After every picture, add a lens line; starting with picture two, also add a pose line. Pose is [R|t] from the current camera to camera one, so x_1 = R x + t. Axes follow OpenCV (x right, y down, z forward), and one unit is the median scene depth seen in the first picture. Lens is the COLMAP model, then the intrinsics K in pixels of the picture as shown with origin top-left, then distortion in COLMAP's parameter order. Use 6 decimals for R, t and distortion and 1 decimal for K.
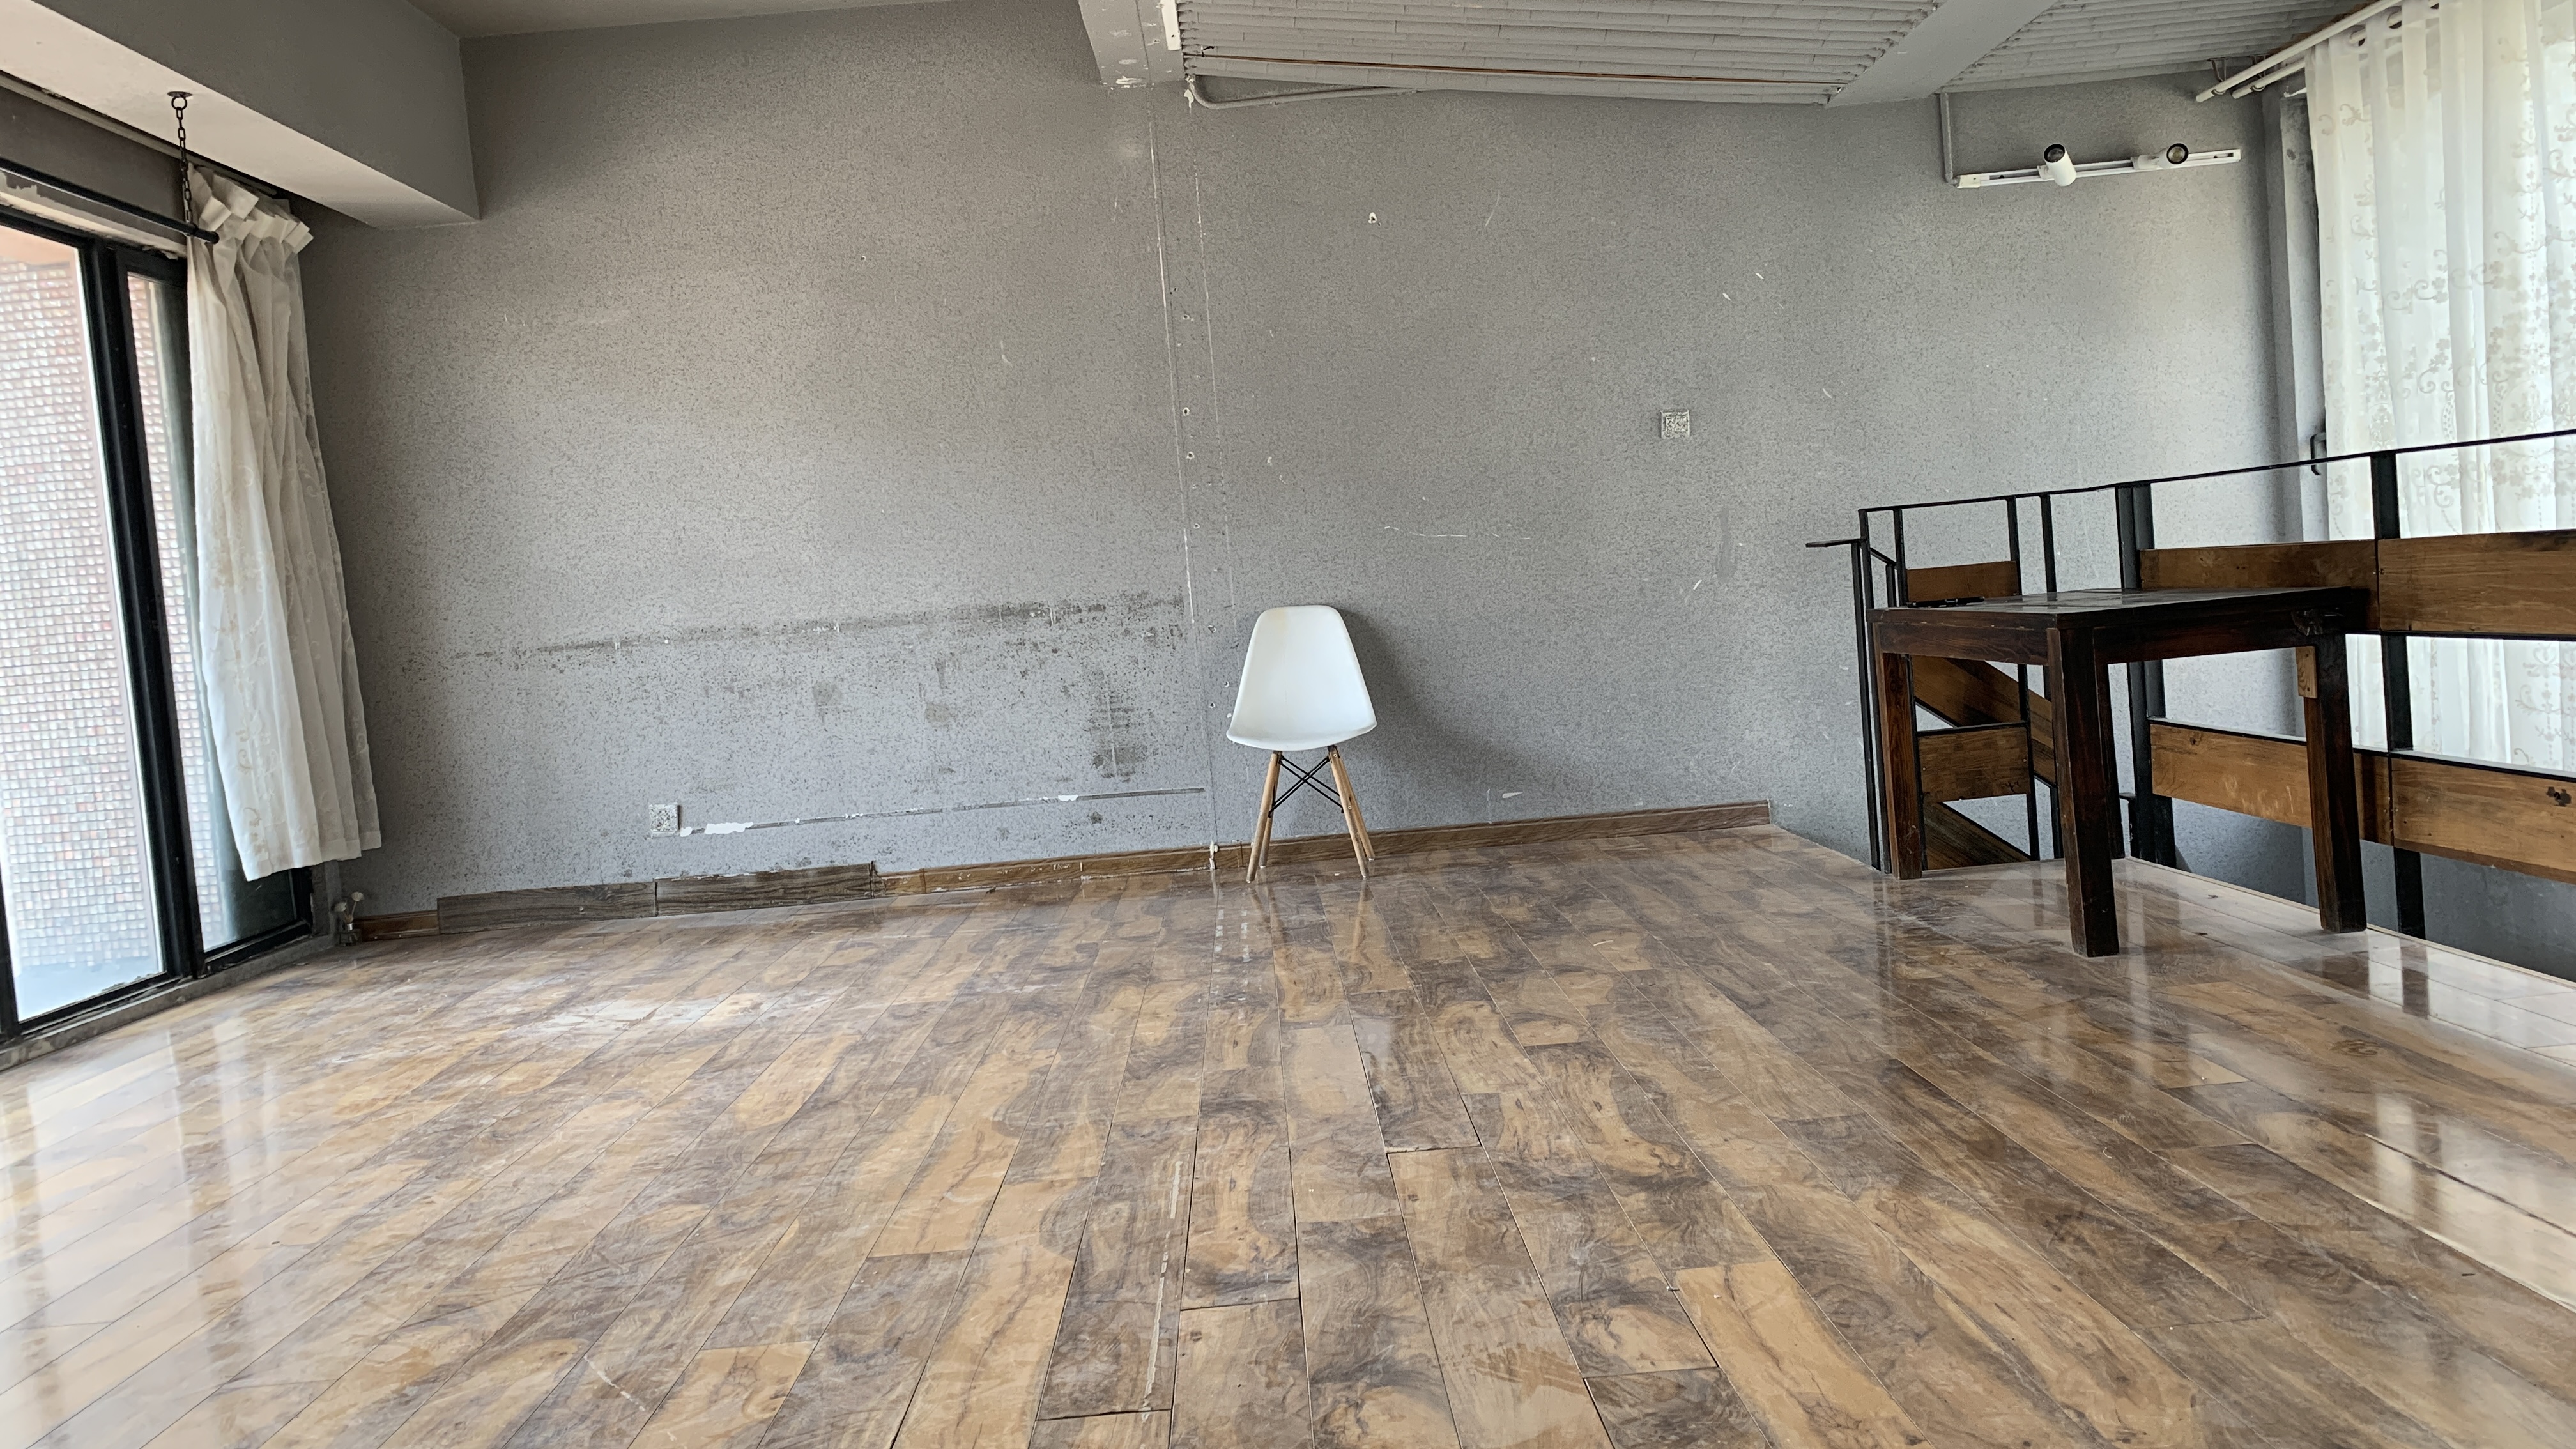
lens RADIAL K [[1962.6, 0, 1288.0], [0, 1962.6, 724.5], [0, 0, 1]] dist [0.095932, -0.169365]
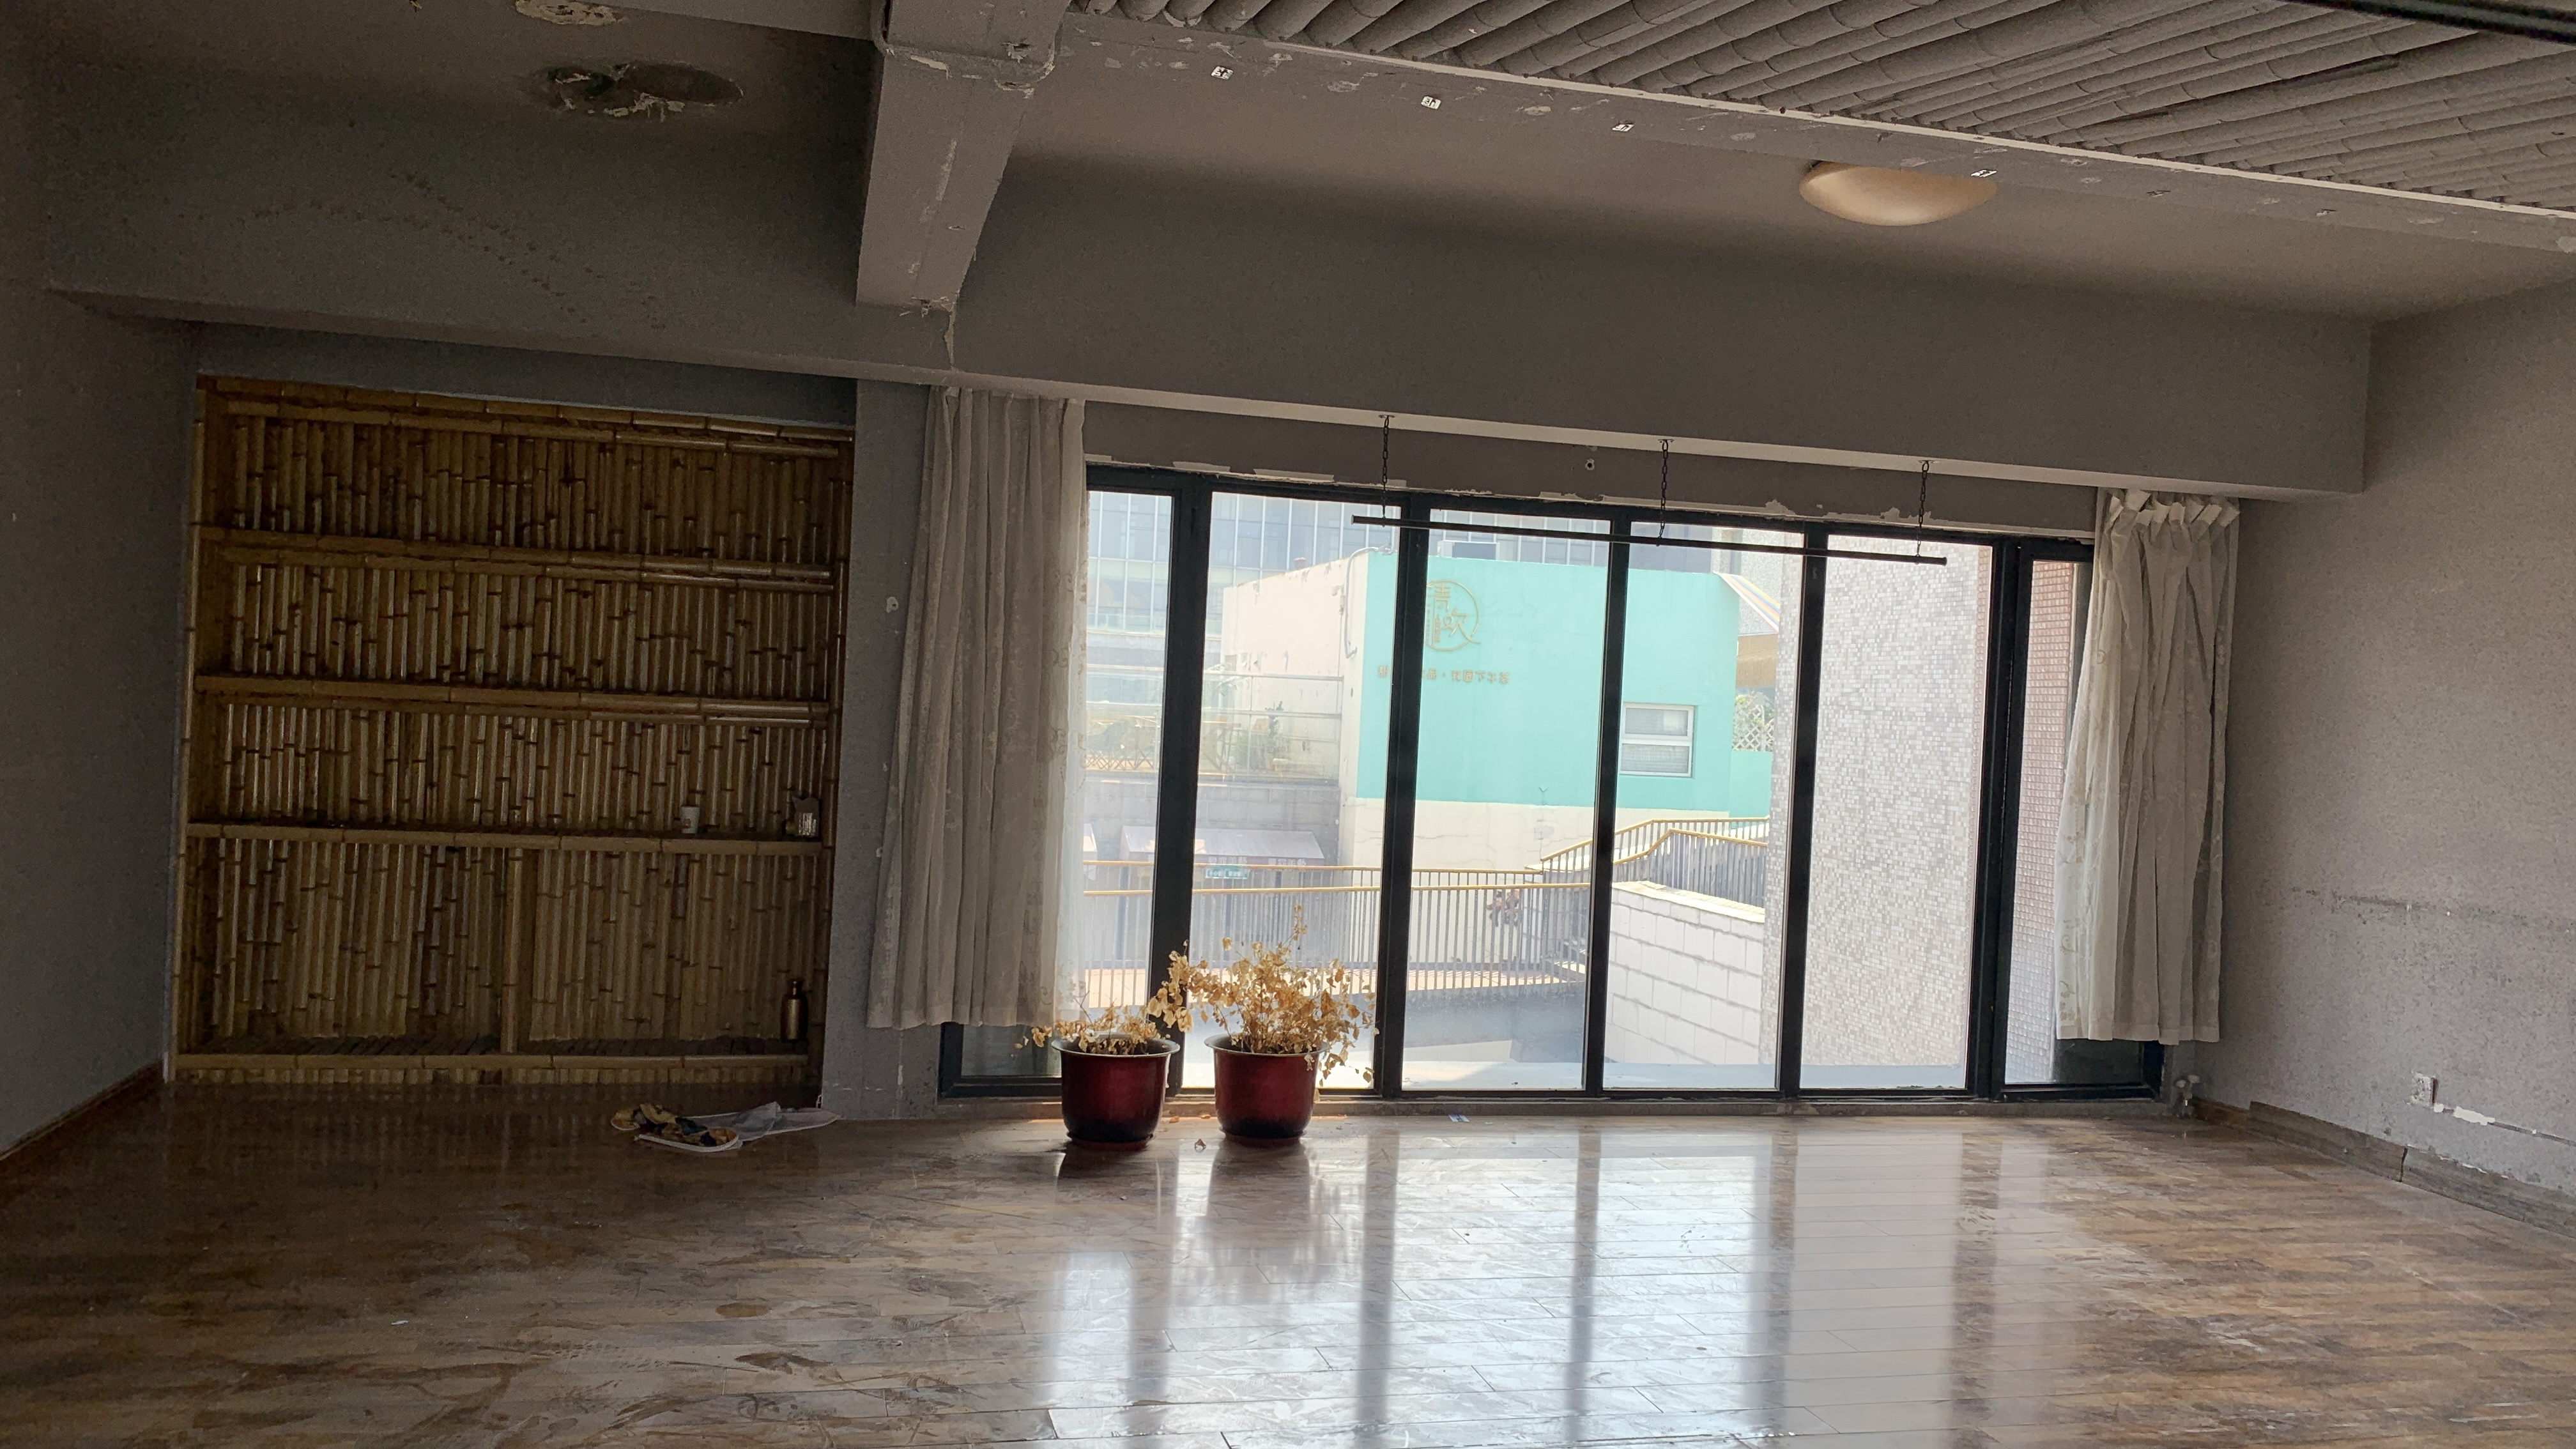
lens RADIAL K [[2033.9, 0, 1288.0], [0, 2033.9, 724.5], [0, 0, 1]] dist [0.020136, -0.015033]
pose [[0.200484, 0.105354, -0.974016, 0.549867], [-0.126542, 0.988658, 0.080891, -0.144033], [0.971490, 0.107037, 0.211542, 0.216195]]
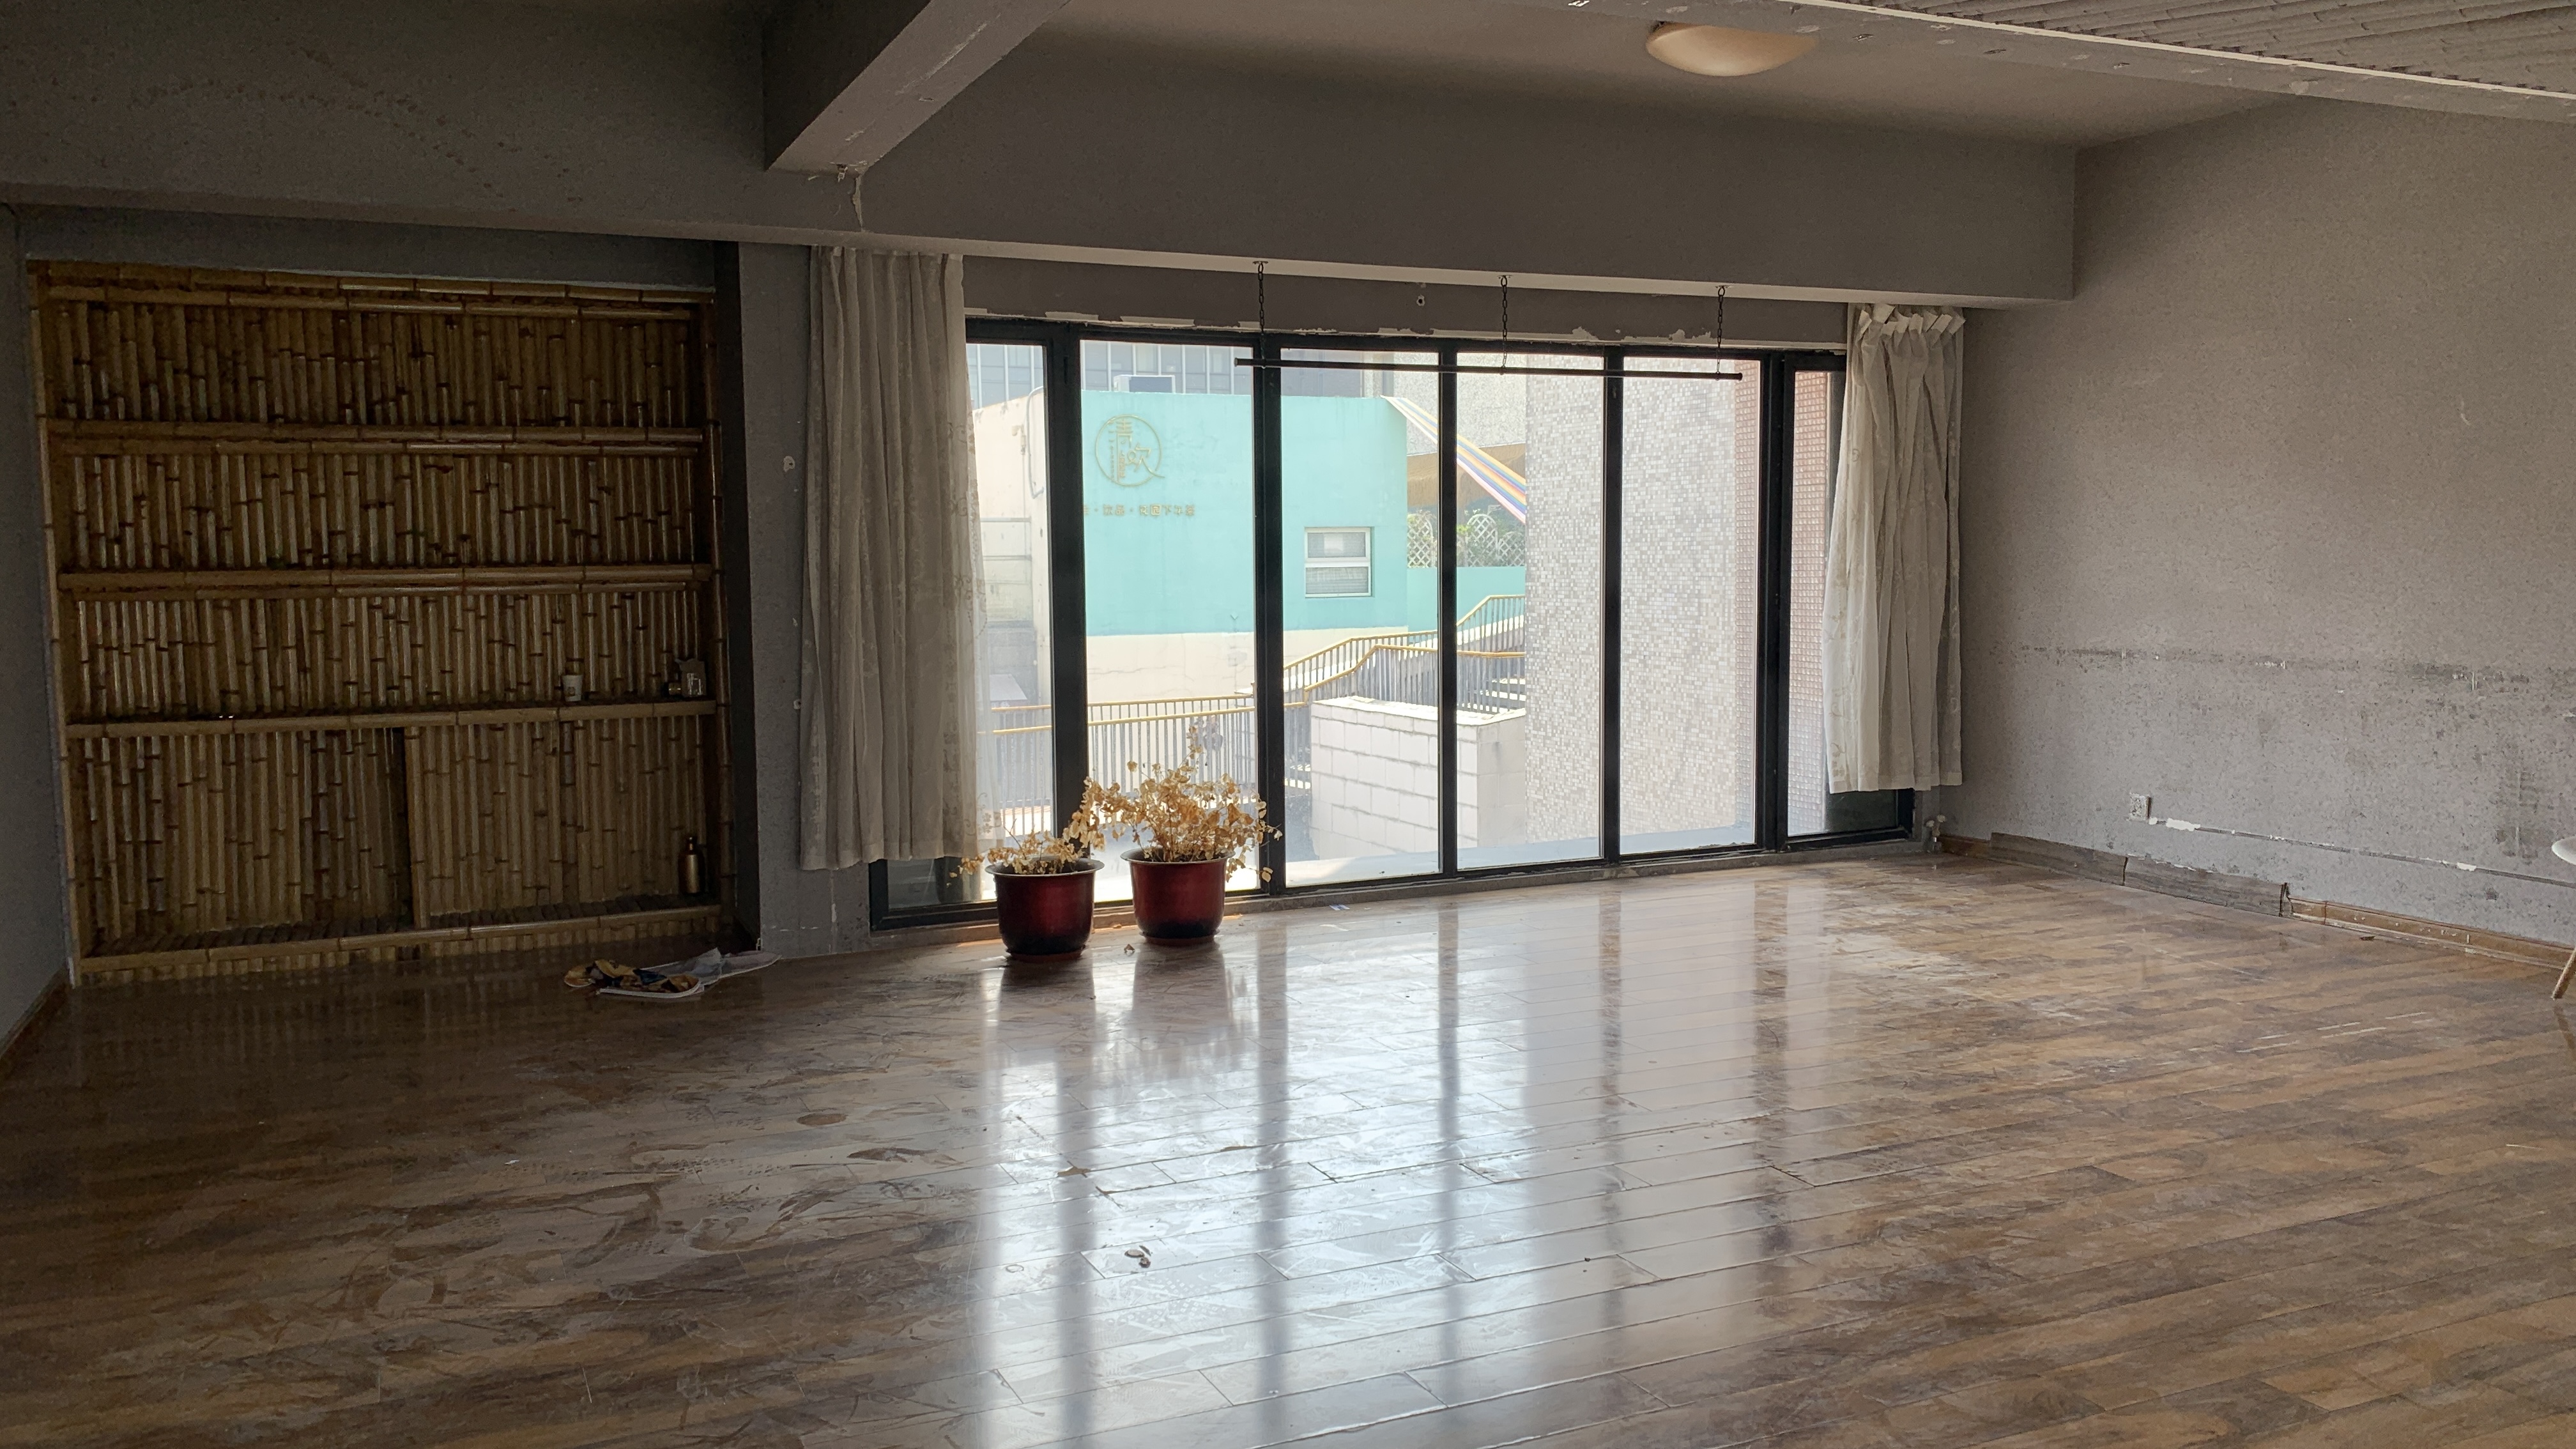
lens RADIAL K [[2033.9, 0, 1288.0], [0, 2033.9, 724.5], [0, 0, 1]] dist [0.020136, -0.015033]
pose [[0.383542, 0.160972, -0.909386, 0.587796], [-0.079544, 0.986791, 0.141125, -0.131901], [0.920092, 0.018209, 0.391280, 0.062007]]
